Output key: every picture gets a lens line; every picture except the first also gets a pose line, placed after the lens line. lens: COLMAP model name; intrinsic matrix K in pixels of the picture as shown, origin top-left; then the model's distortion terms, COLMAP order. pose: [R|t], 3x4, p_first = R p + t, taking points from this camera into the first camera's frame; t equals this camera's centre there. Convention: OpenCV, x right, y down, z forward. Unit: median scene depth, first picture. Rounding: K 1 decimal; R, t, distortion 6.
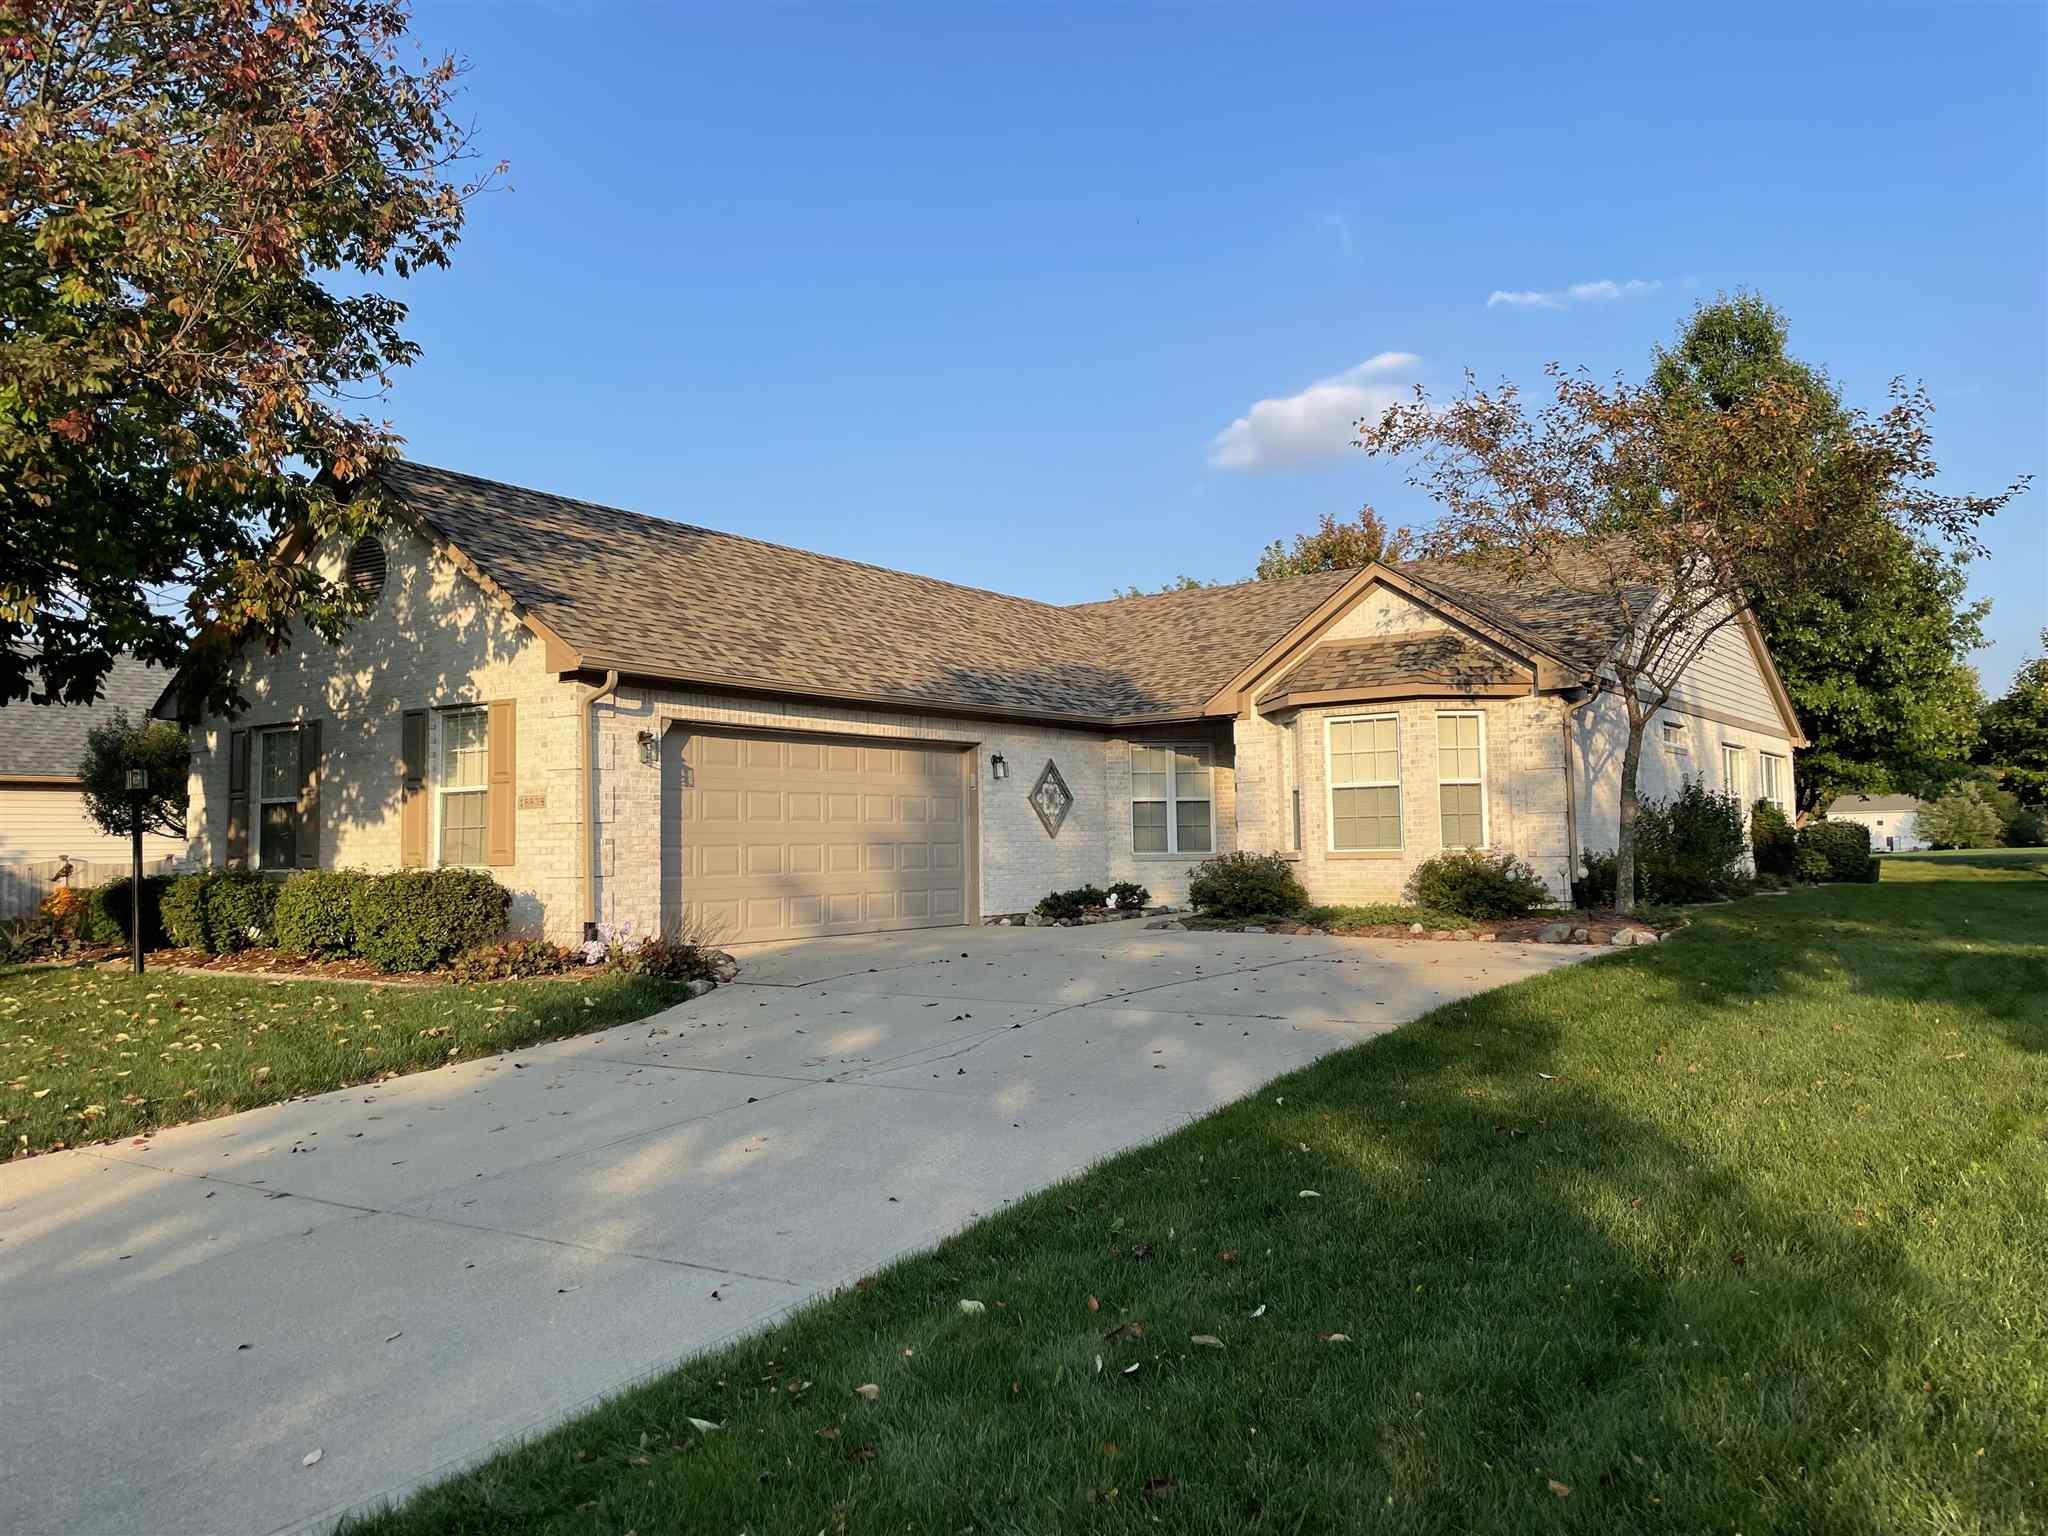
lens RADIAL K [[1554.7, 0, 1024.0], [0, 1554.7, 768.0], [0, 0, 1]] dist [0.130102, -0.163735]
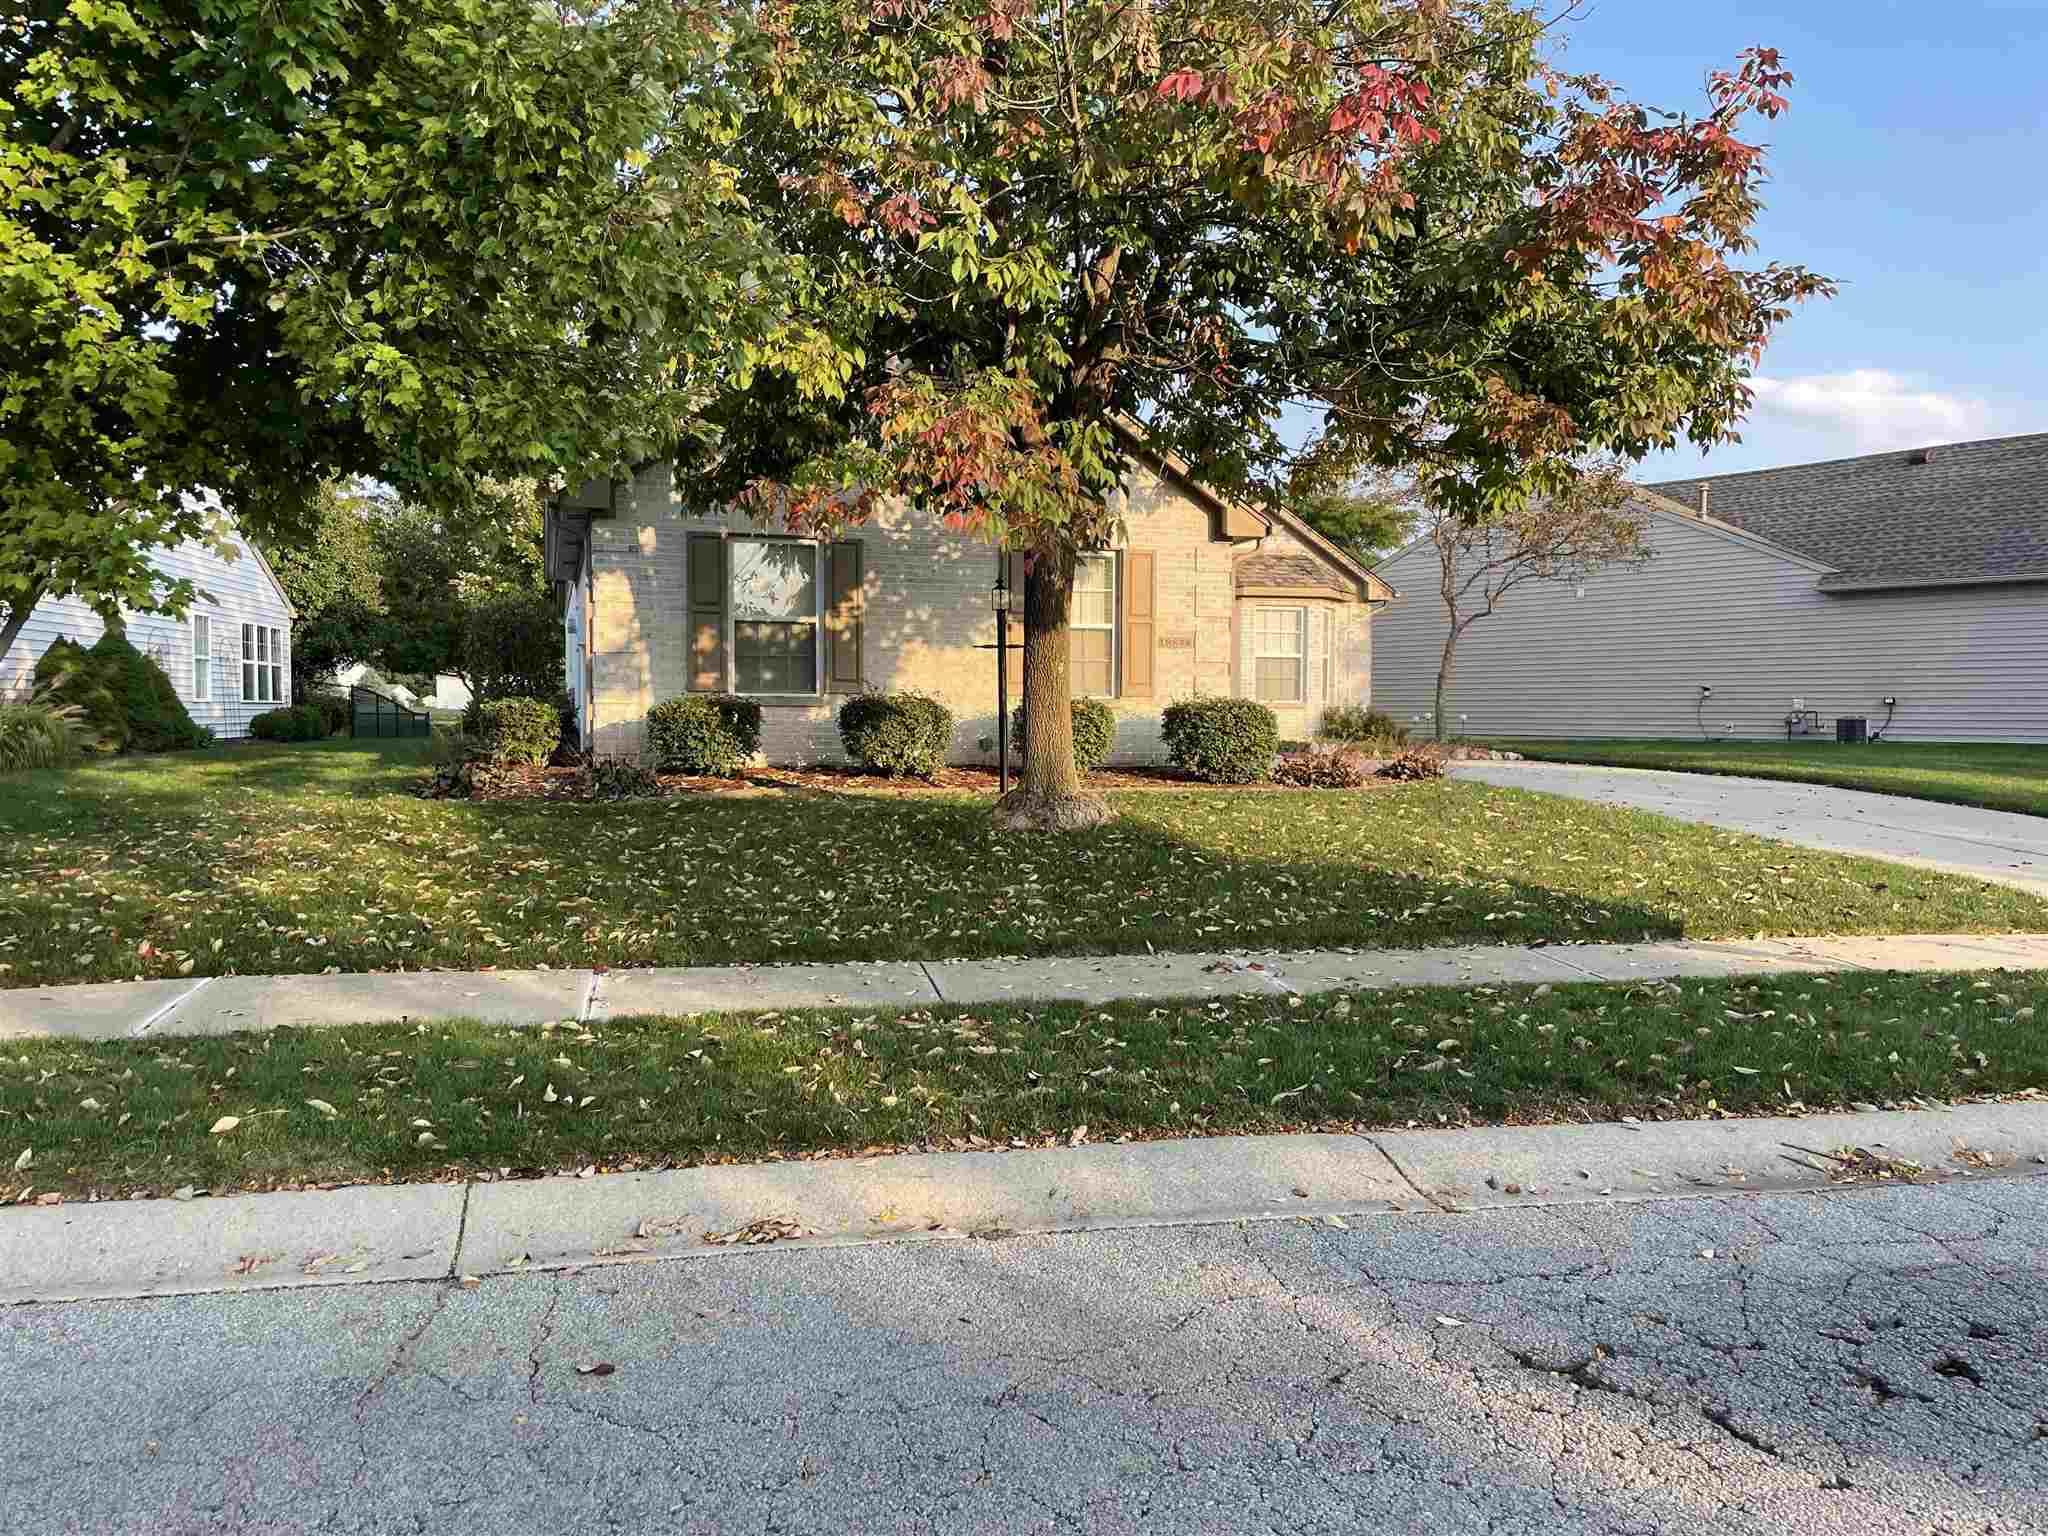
lens RADIAL K [[1559.8, 0, 1003.4], [0, 1559.8, 770.9], [0, 0, 1]] dist [0.124441, -0.185810]
pose [[0.617292, -0.008478, 0.786688, -1.061850], [-0.055423, 0.996989, 0.054233, 0.052206], [-0.784779, -0.077078, 0.614964, 0.314268]]
